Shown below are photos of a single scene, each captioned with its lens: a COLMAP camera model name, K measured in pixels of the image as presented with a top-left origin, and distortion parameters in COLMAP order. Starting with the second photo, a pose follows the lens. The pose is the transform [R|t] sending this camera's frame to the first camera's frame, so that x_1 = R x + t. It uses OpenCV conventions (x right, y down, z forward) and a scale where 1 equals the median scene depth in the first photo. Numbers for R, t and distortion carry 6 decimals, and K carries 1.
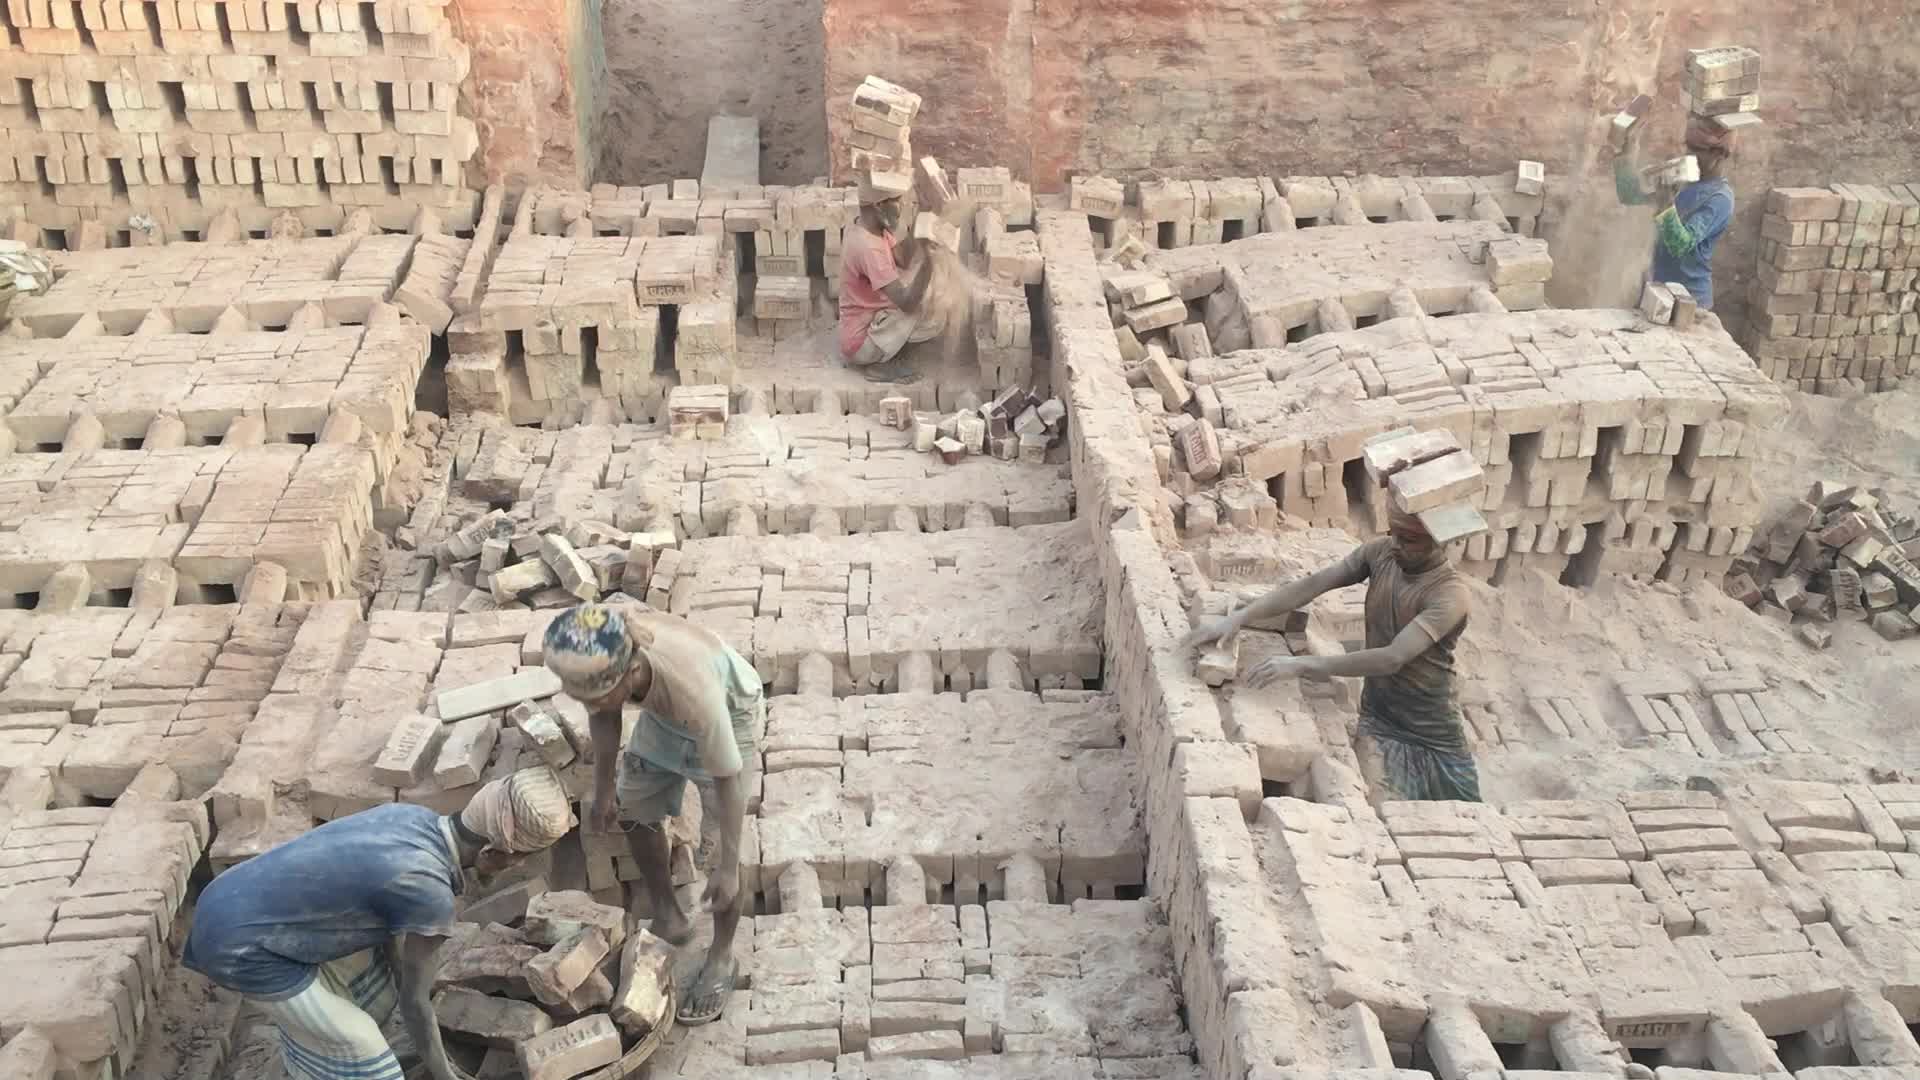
lens RADIAL K [[1927.3, 0, 960.0], [0, 1927.3, 540.0], [0, 0, 1]] dist [0.062453, -0.053378]
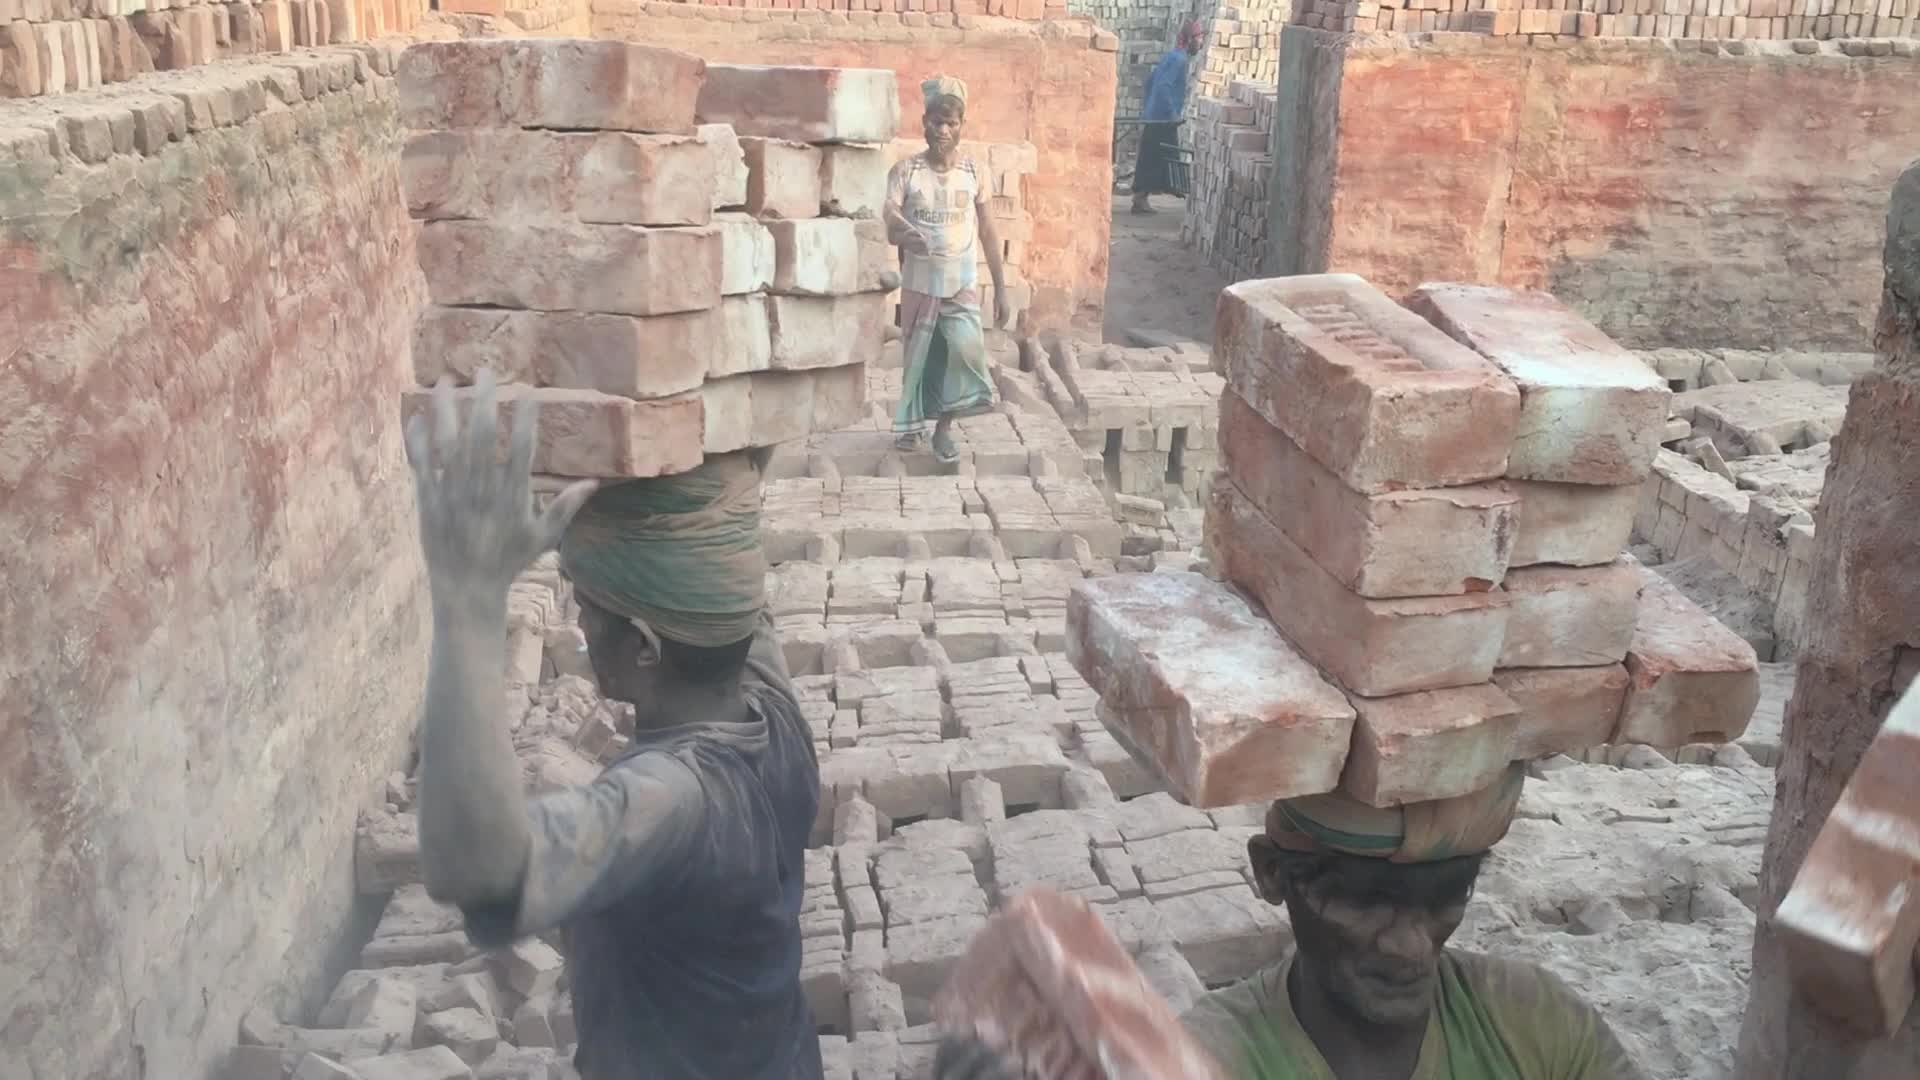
lens RADIAL K [[1943.3, 0, 960.0], [0, 1943.3, 540.0], [0, 0, 1]] dist [0.080940, -0.097006]
pose [[0.998688, 0.020966, 0.046729, -0.339940], [-0.009908, 0.974230, -0.225341, 0.196175], [-0.050249, 0.224582, 0.973159, -0.091738]]
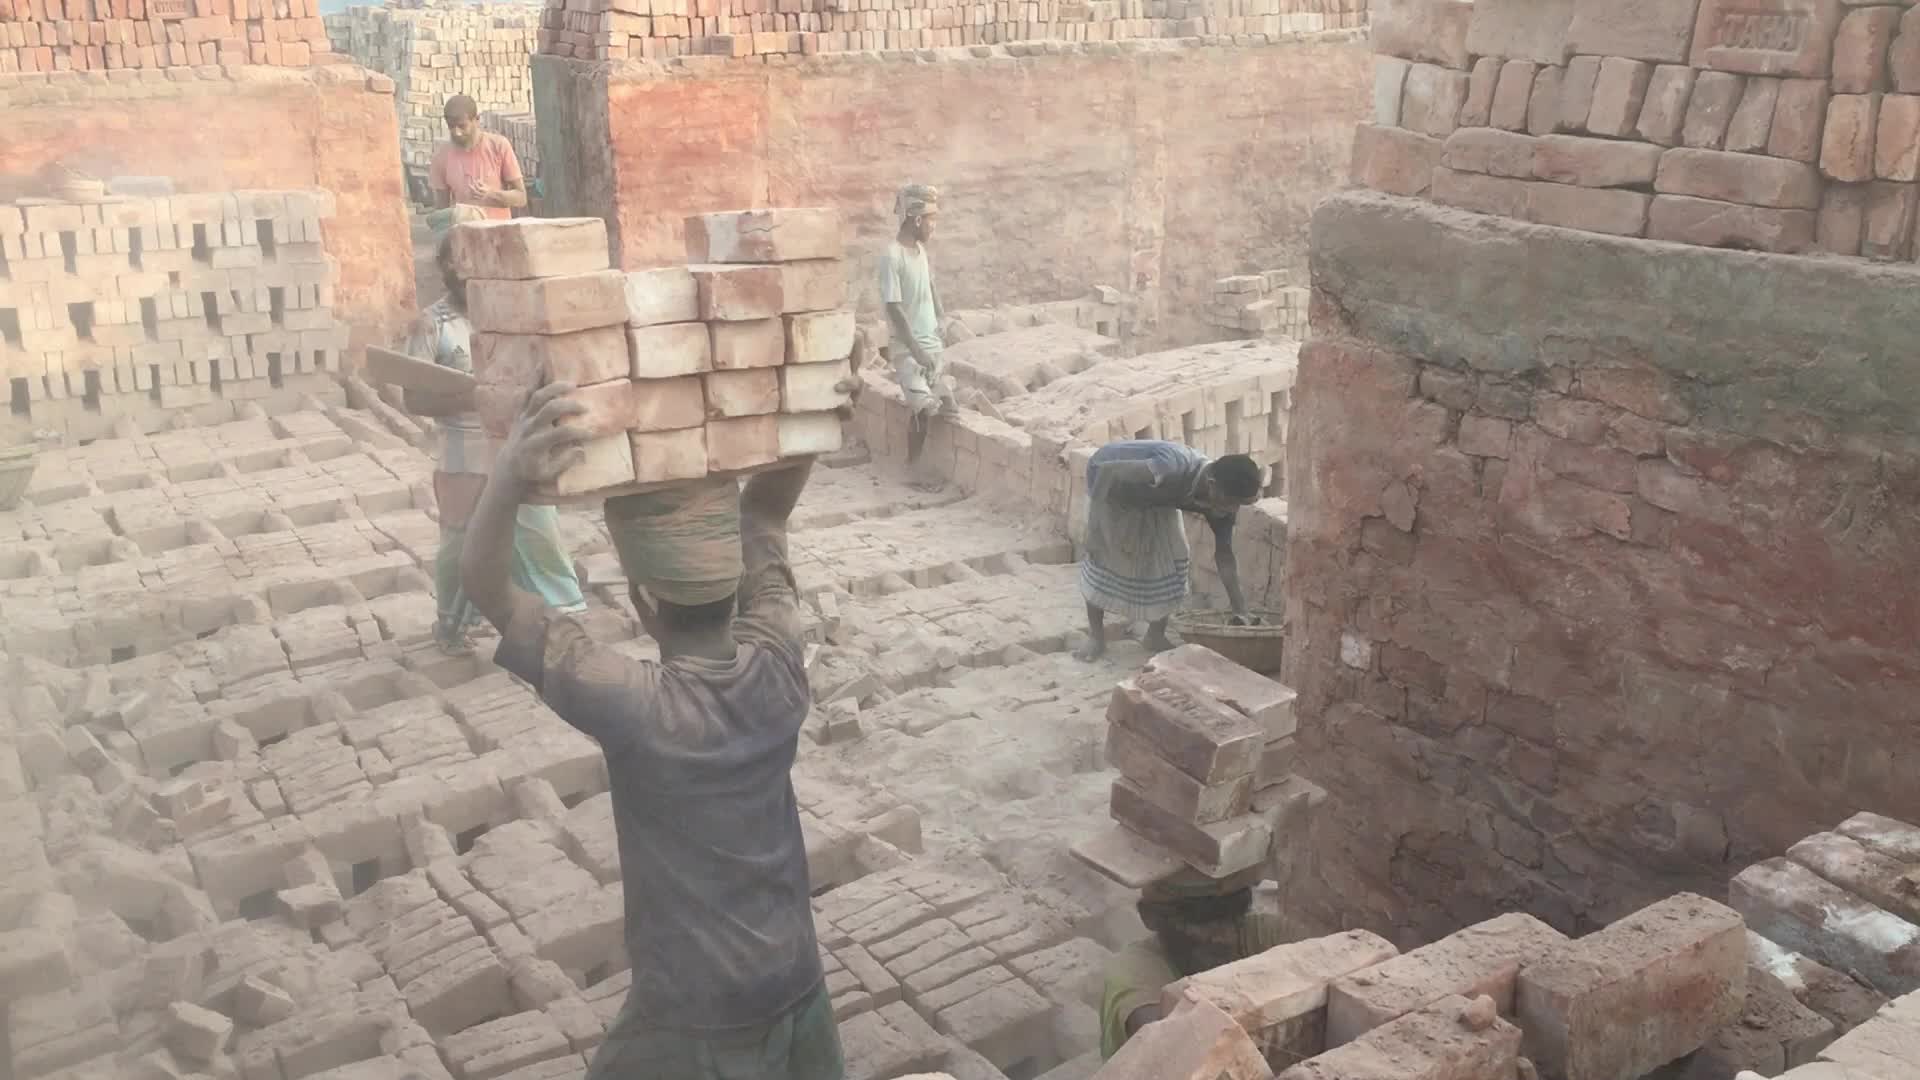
lens RADIAL K [[1927.3, 0, 960.0], [0, 1927.3, 540.0], [0, 0, 1]] dist [0.062453, -0.053378]
pose [[0.886905, -0.142289, 0.439491, -0.451550], [0.237792, 0.956276, -0.170269, 0.201568], [-0.396048, 0.255520, 0.881961, -0.154713]]
